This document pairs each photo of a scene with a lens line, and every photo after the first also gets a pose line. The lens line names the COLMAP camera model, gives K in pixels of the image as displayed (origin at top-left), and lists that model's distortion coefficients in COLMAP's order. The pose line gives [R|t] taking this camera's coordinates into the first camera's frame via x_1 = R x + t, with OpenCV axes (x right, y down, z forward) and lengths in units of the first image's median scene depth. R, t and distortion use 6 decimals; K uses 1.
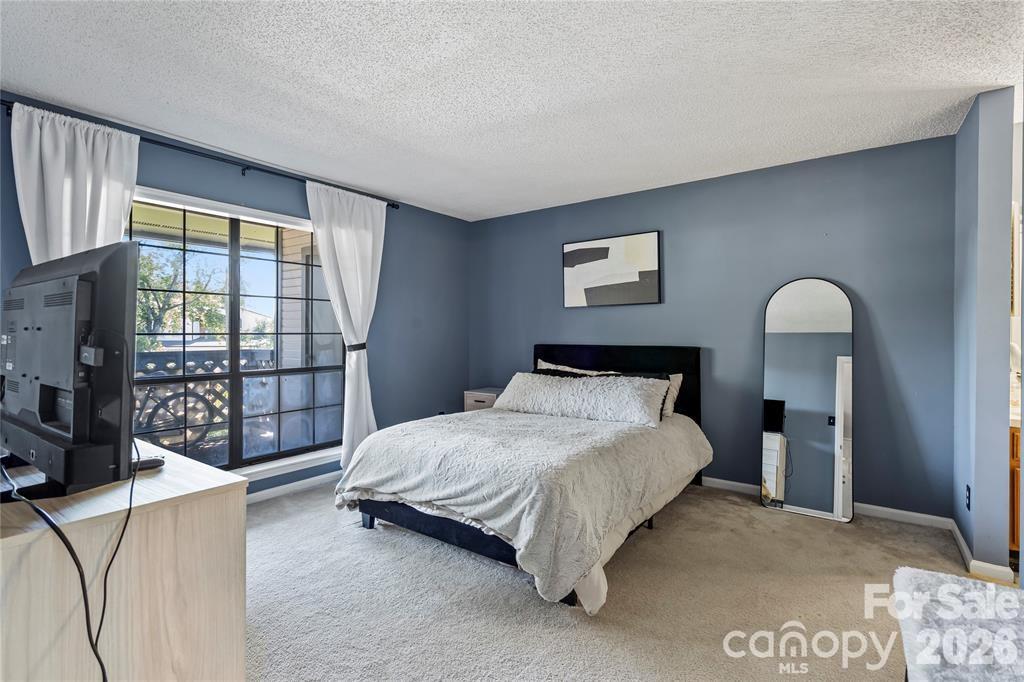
lens RADIAL K [[465.1, 0, 510.4], [0, 465.1, 336.9], [0, 0, 1]] dist [0.000210, 0.000065]
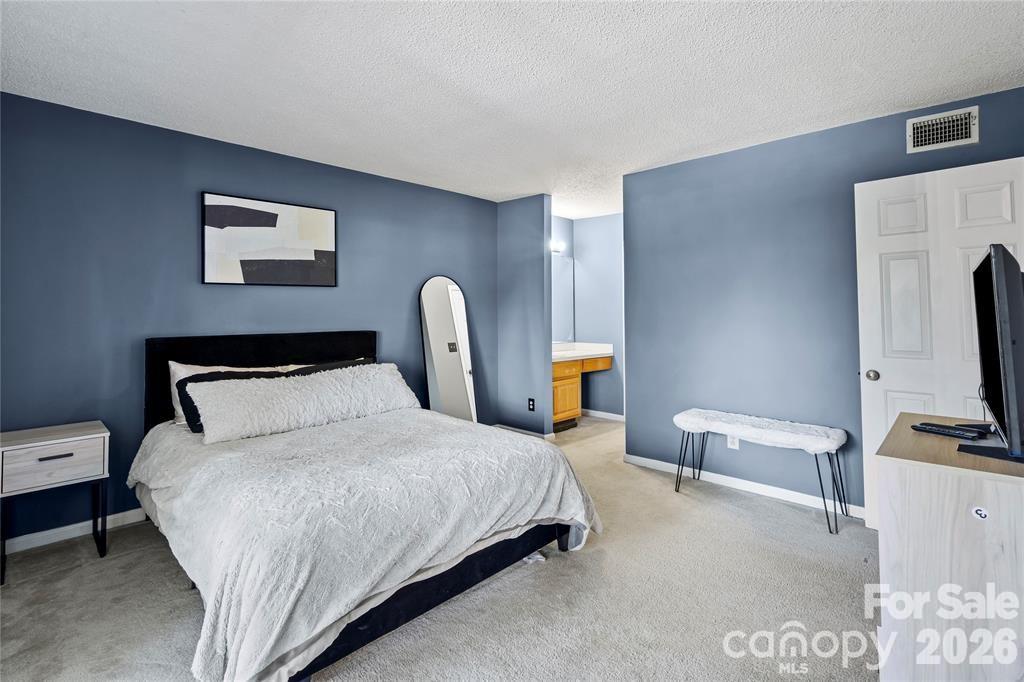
lens RADIAL K [[467.0, 0, 509.1], [0, 467.0, 309.0], [0, 0, 1]] dist [-0.000528, -0.000003]
pose [[0.174028, 0.004230, 0.984732, -0.541740], [0.005727, 0.999970, -0.005307, -0.018371], [-0.984724, 0.006563, 0.173999, 0.462202]]
